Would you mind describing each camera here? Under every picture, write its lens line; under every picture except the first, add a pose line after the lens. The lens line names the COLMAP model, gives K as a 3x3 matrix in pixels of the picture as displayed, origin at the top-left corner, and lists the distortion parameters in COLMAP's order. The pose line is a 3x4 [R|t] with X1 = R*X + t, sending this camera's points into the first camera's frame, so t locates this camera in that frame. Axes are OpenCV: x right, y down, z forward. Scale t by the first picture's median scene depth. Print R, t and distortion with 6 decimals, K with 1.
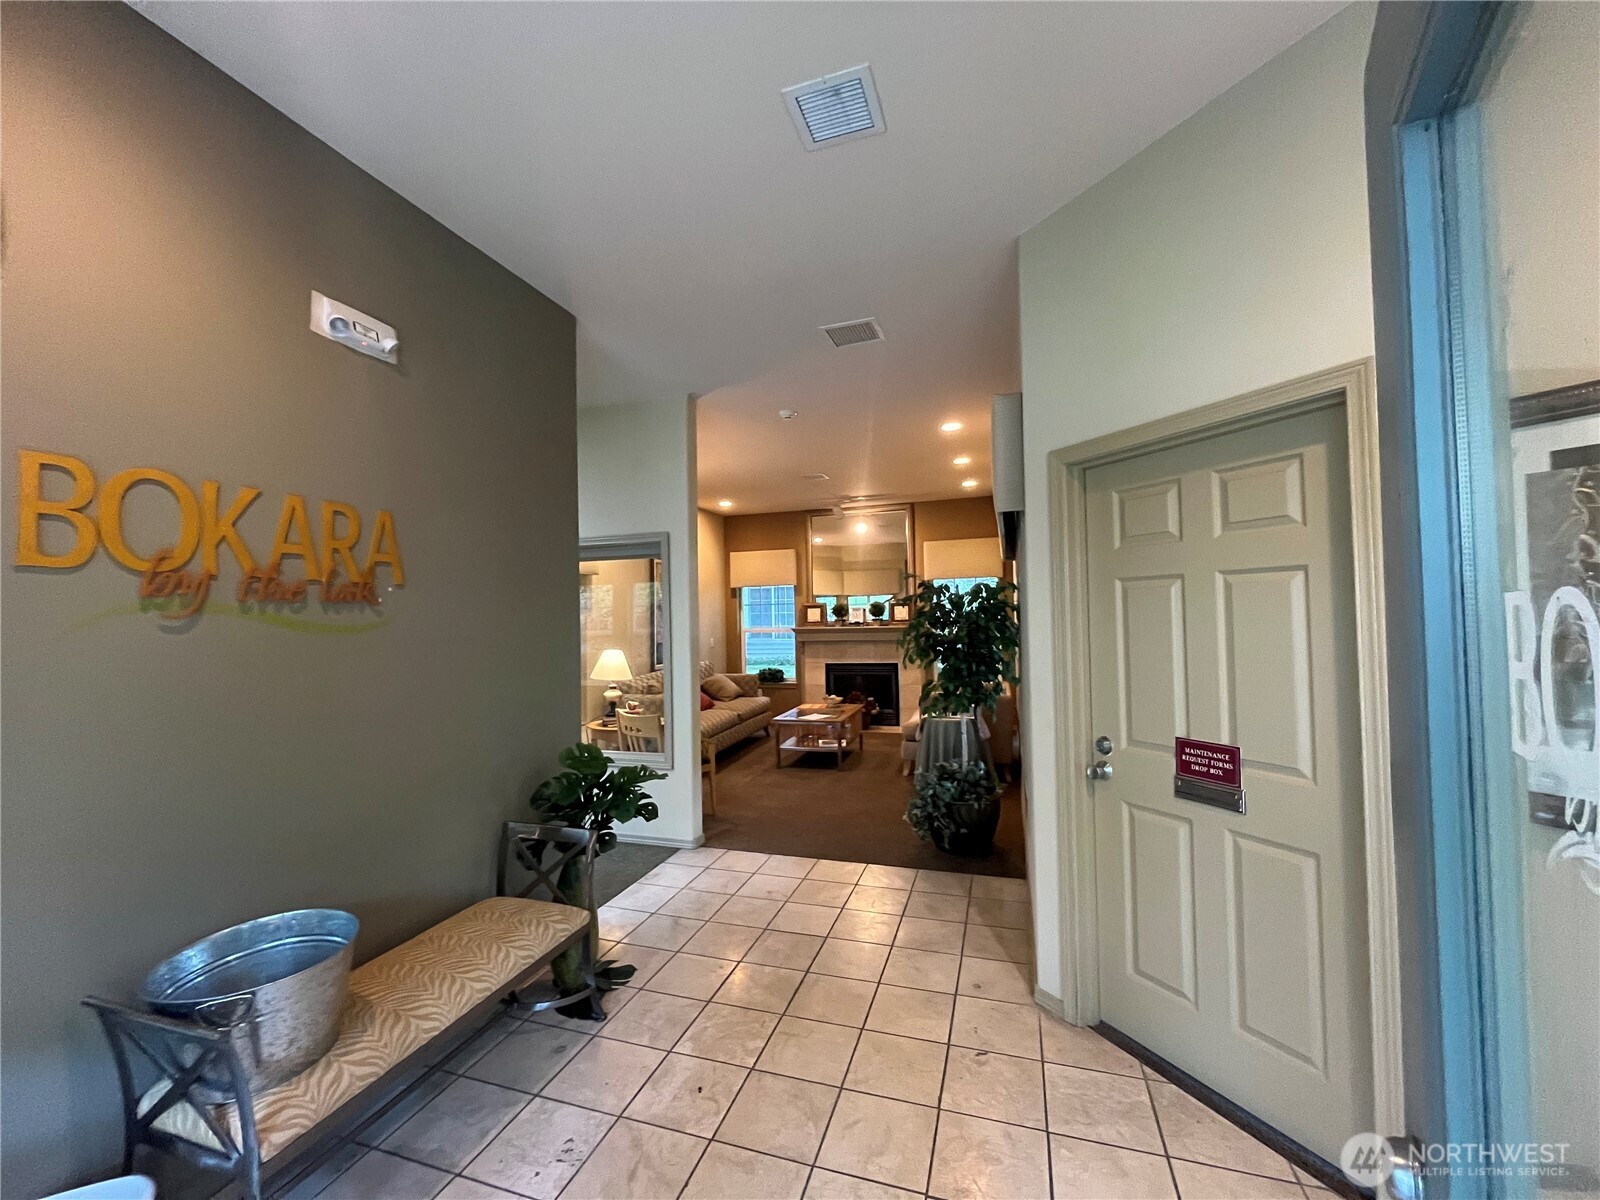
lens RADIAL K [[645.0, 0, 797.5], [0, 645.0, 601.5], [0, 0, 1]] dist [-0.001546, 0.000328]
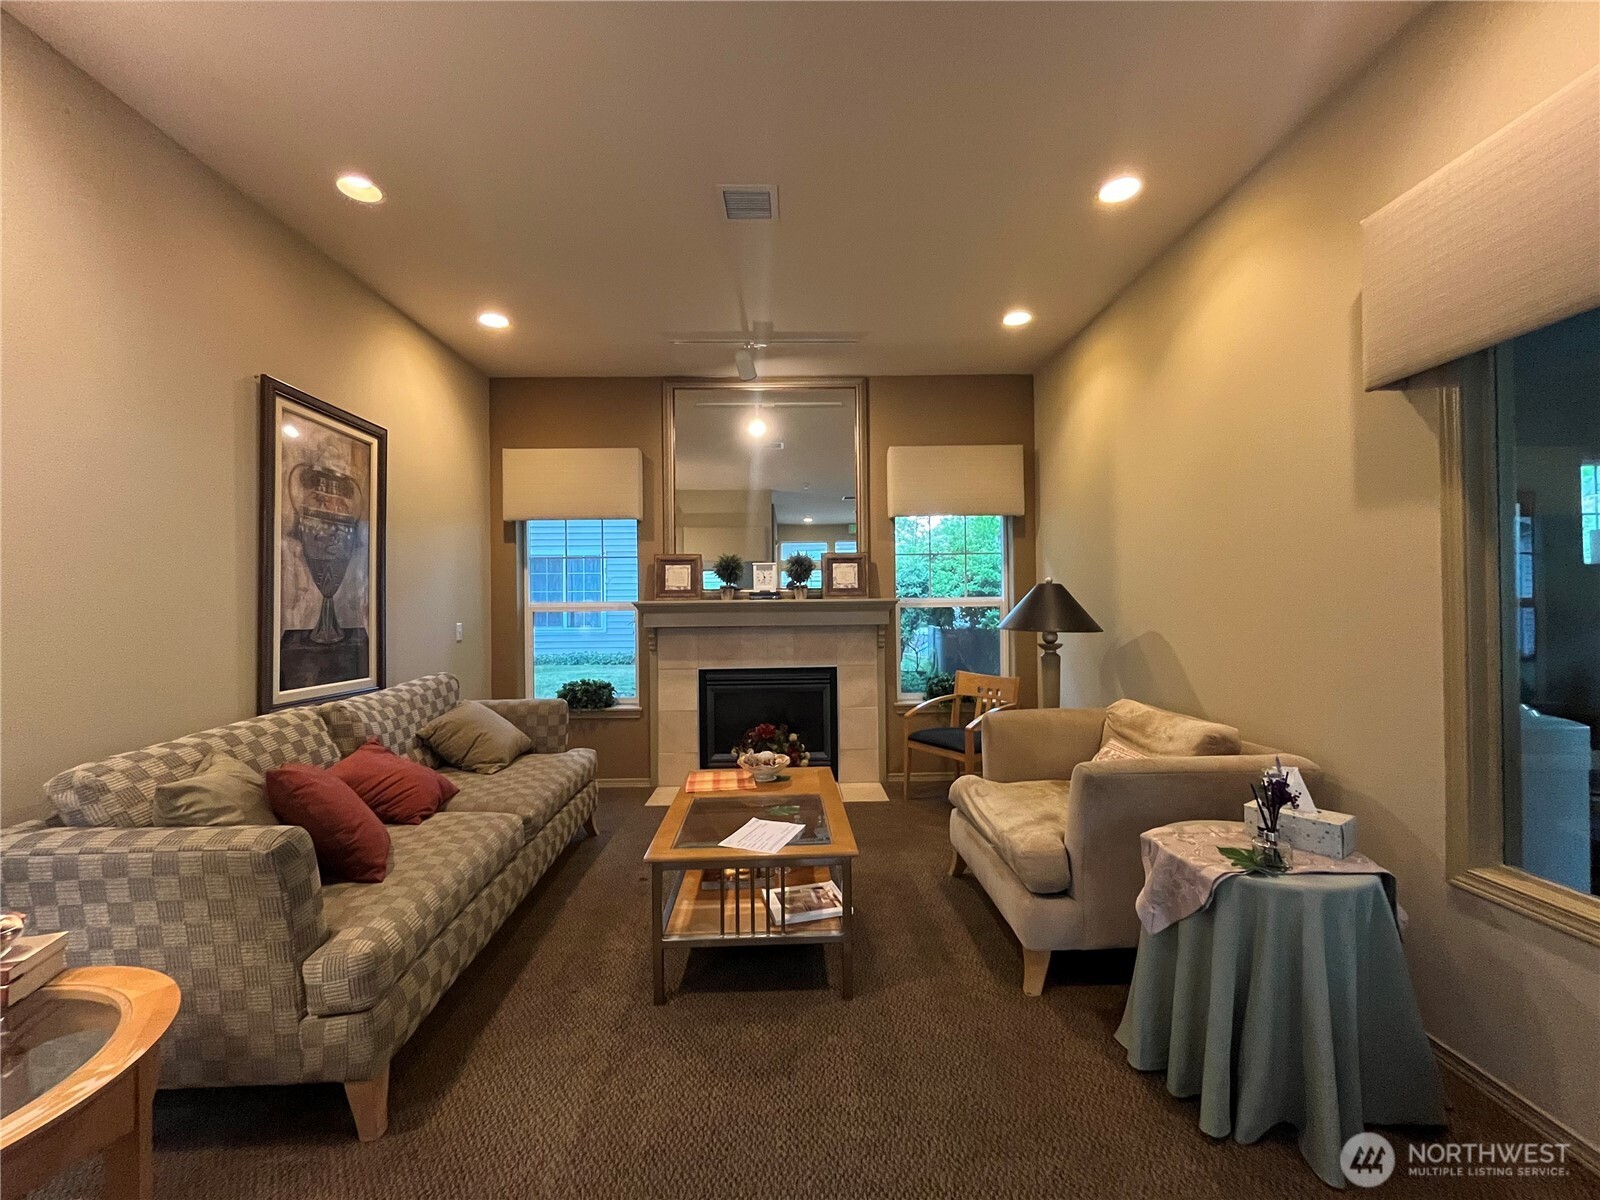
lens RADIAL K [[645.0, 0, 794.5], [0, 645.0, 596.0], [0, 0, 1]] dist [-0.001546, 0.000328]
pose [[0.945690, 0.016264, 0.324664, -0.054161], [-0.019650, 0.999781, 0.007154, 0.030909], [-0.324476, -0.013145, 0.945802, 0.481760]]
